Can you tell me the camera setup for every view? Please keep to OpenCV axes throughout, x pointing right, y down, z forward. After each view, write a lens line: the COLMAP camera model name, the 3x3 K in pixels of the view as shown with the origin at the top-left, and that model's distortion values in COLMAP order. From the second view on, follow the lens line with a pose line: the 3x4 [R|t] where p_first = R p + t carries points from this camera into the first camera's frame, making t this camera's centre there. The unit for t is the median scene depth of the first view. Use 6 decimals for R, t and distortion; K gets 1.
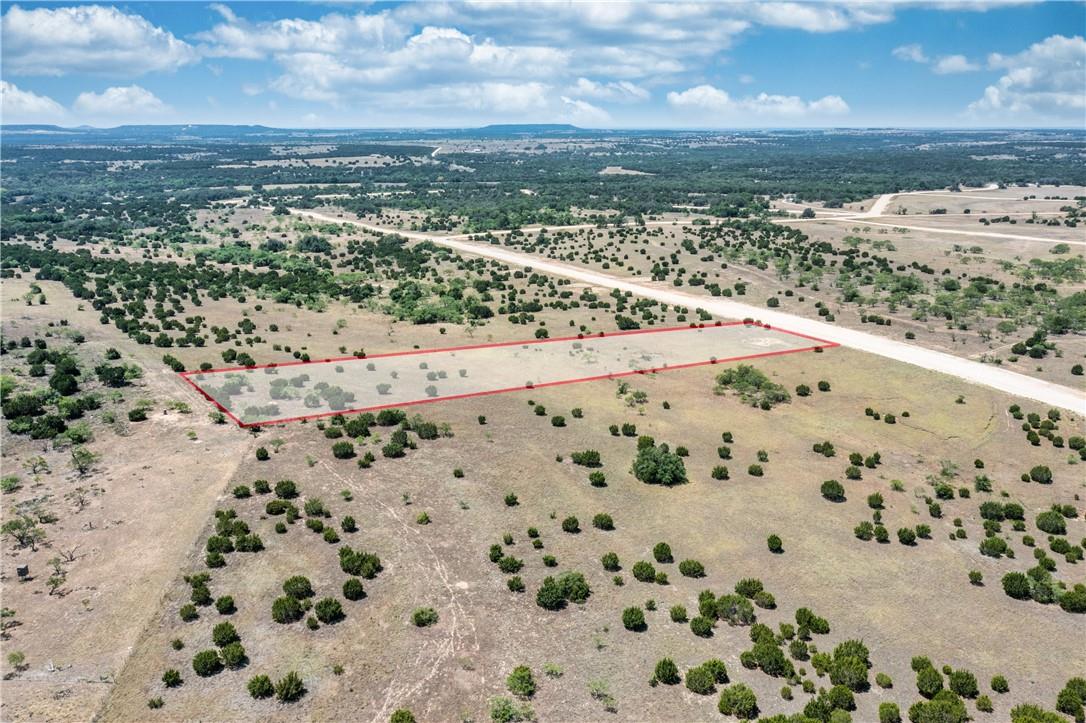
lens RADIAL K [[852.7, 0, 543.0], [0, 852.7, 361.5], [0, 0, 1]] dist [-0.011093, 0.000126]
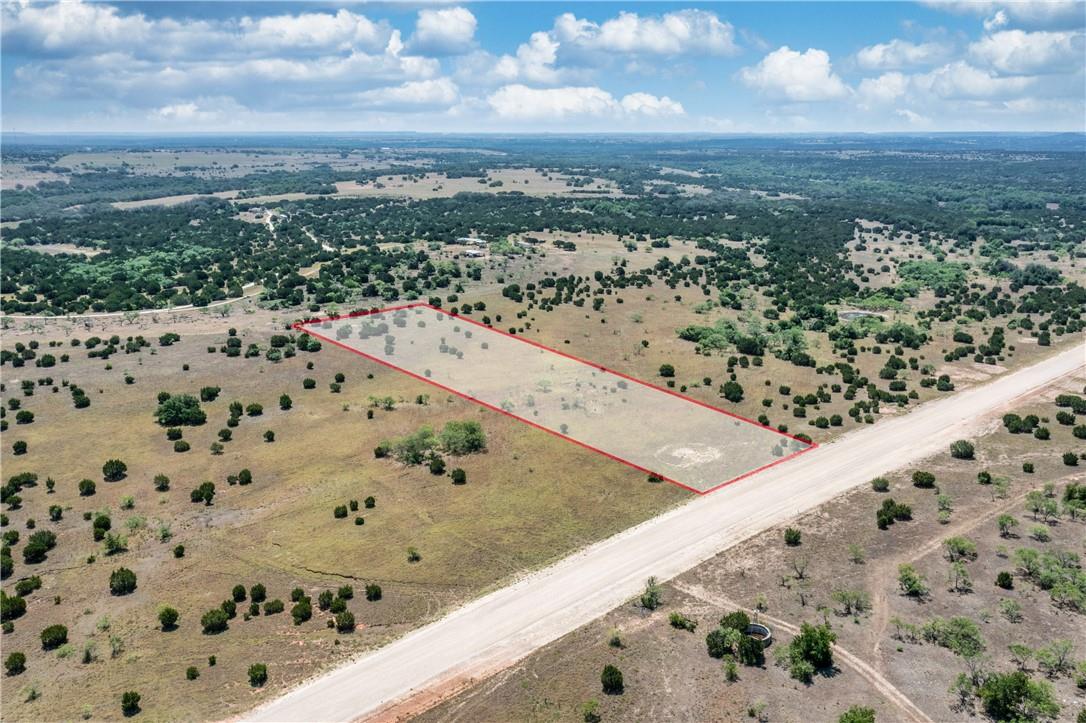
lens RADIAL K [[873.9, 0, 550.2], [0, 873.9, 360.8], [0, 0, 1]] dist [-0.013359, -0.004083]
pose [[0.235945, 0.250628, -0.938891, 1.477599], [-0.266766, 0.945756, 0.185422, -0.328252], [0.934434, 0.206715, 0.290005, 1.189706]]
